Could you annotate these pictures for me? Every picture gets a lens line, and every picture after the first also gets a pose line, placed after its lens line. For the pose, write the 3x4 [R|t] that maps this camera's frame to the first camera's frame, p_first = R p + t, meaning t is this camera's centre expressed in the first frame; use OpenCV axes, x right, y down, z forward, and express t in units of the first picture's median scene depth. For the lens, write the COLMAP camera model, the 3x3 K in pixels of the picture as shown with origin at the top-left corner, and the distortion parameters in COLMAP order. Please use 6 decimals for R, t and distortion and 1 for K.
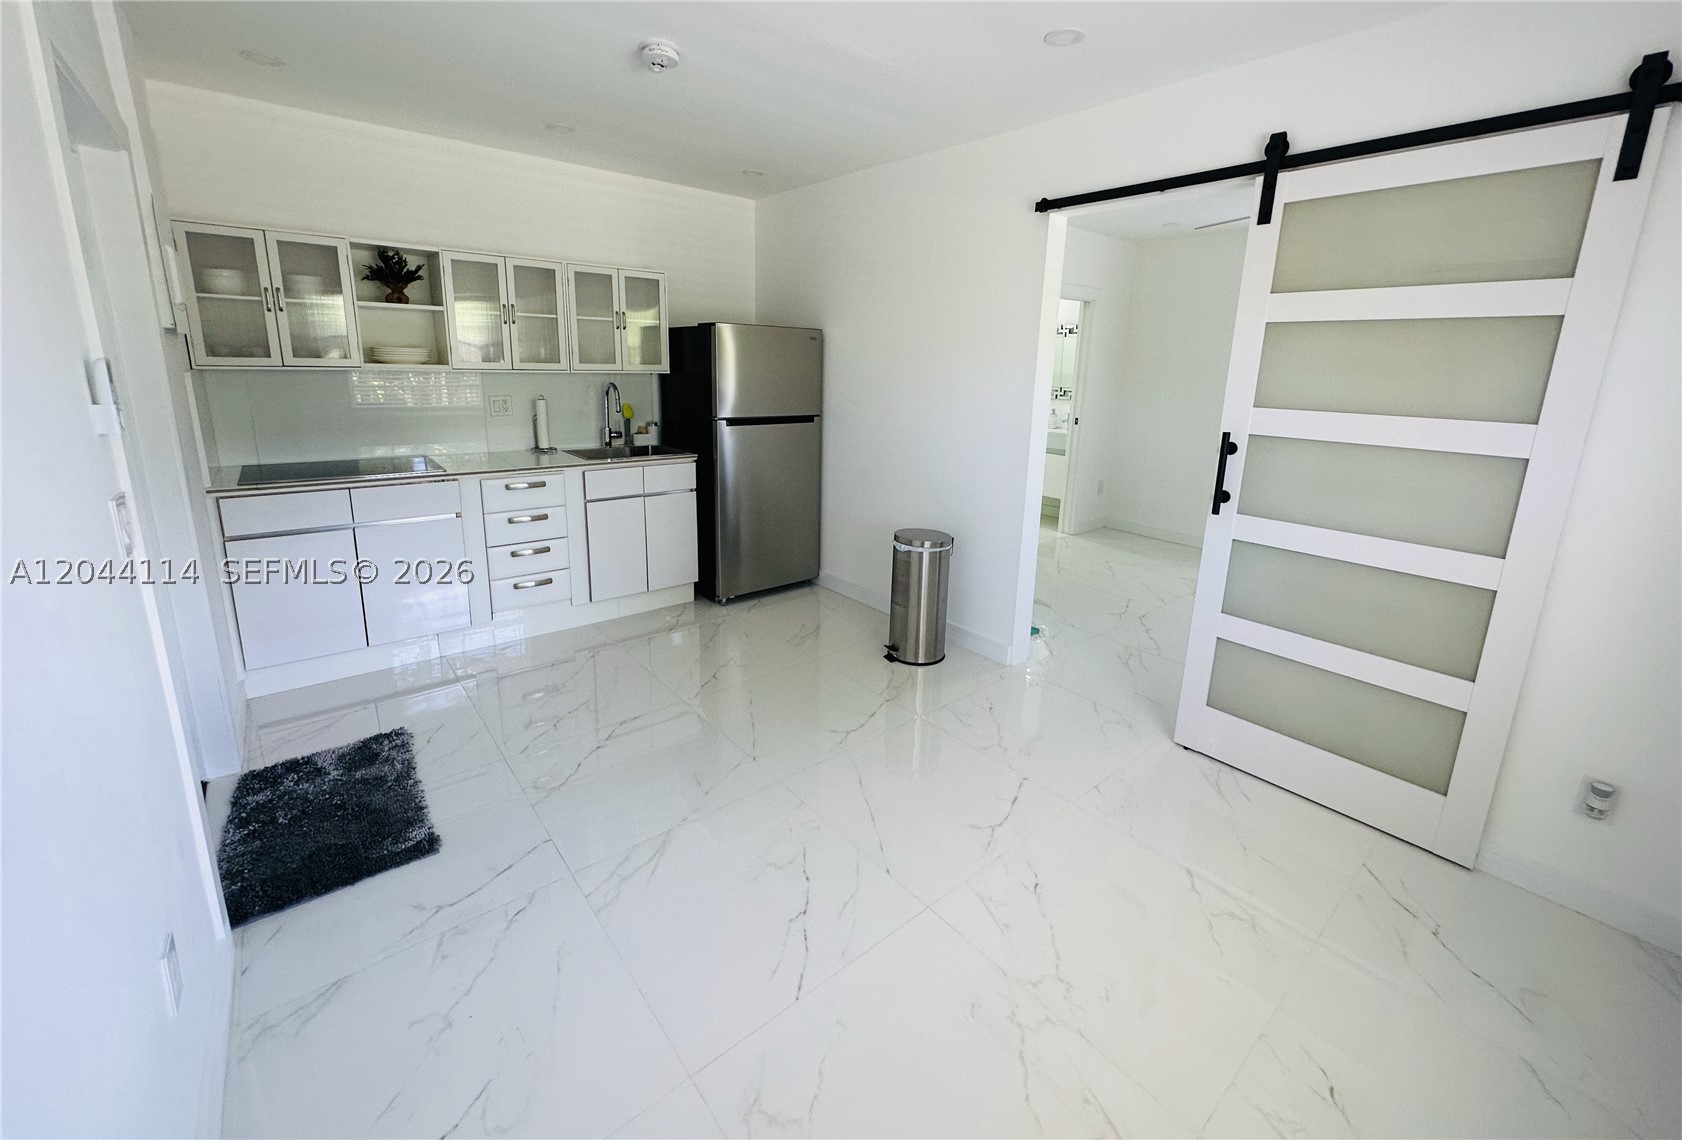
lens RADIAL K [[683.9, 0, 834.0], [0, 683.9, 510.8], [0, 0, 1]] dist [-0.003097, 0.000074]
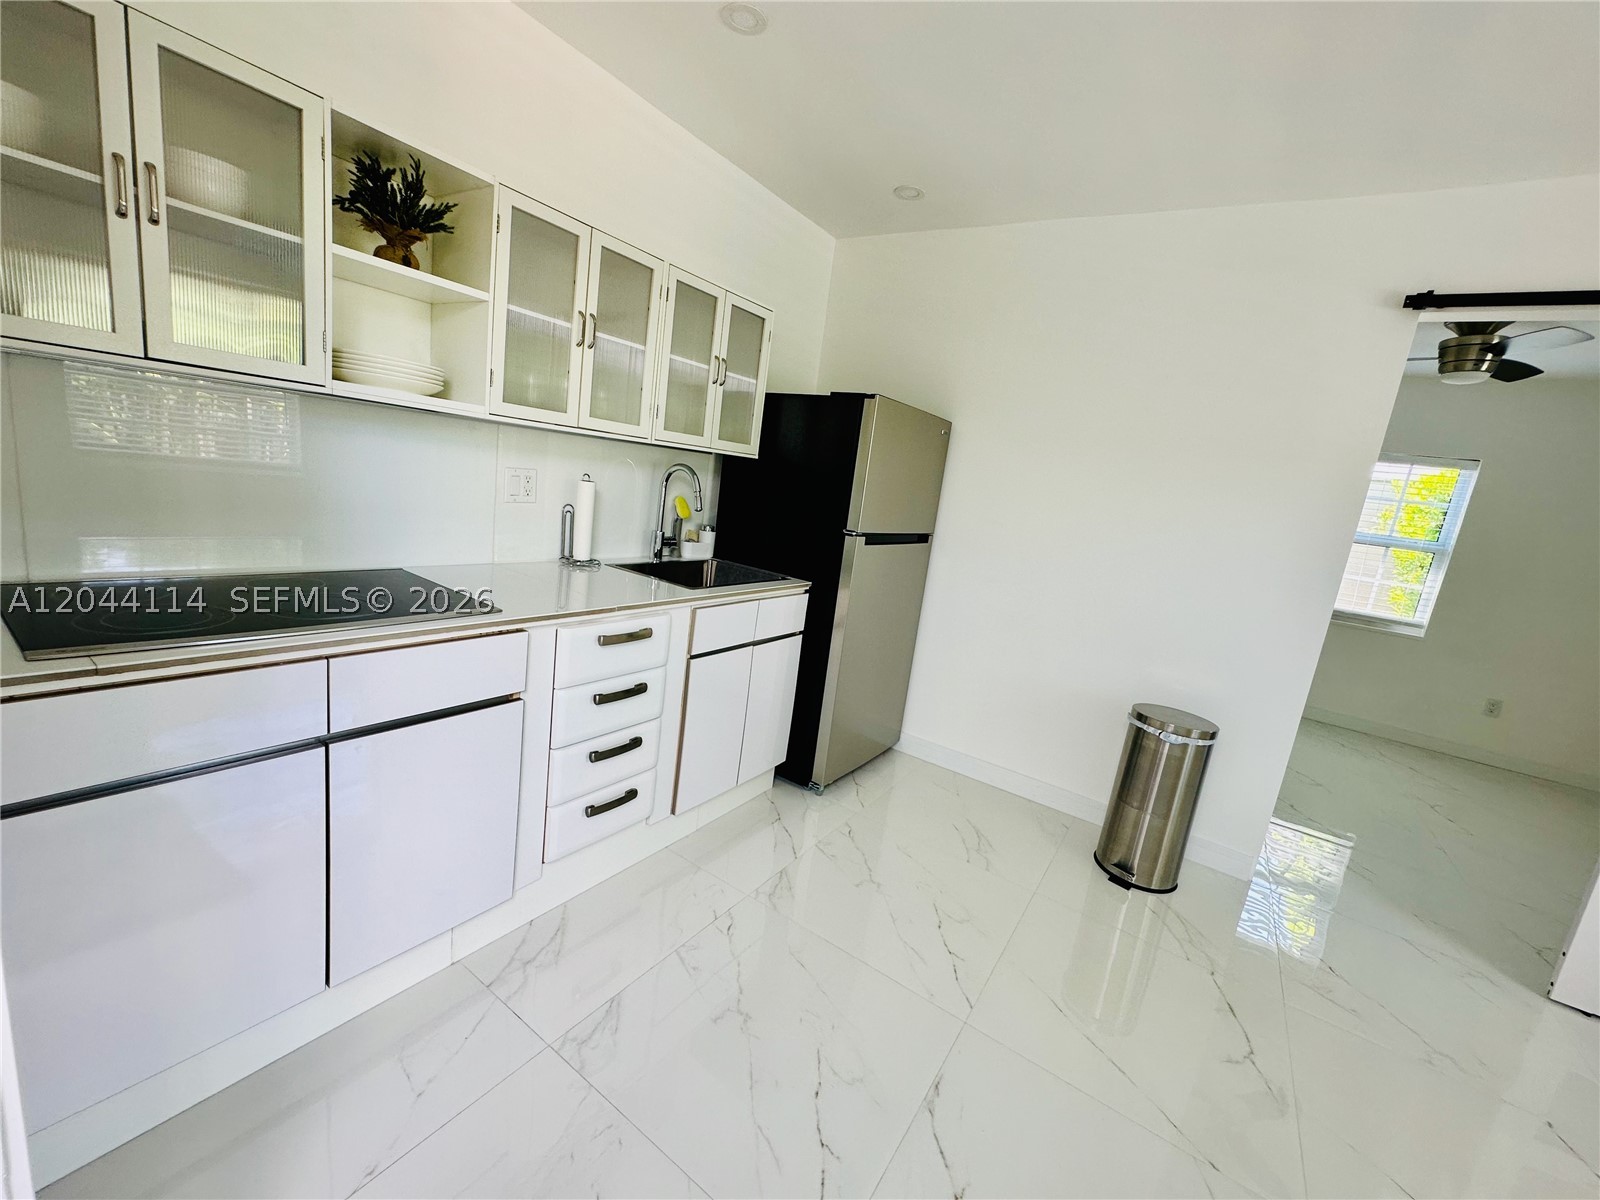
lens RADIAL K [[651.7, 0, 795.6], [0, 651.7, 601.3], [0, 0, 1]] dist [-0.003911, 0.000146]
pose [[0.953655, 0.042195, 0.297928, -0.551731], [-0.042394, 0.999084, -0.005797, -0.079451], [-0.297900, -0.007102, 0.954571, 0.513261]]
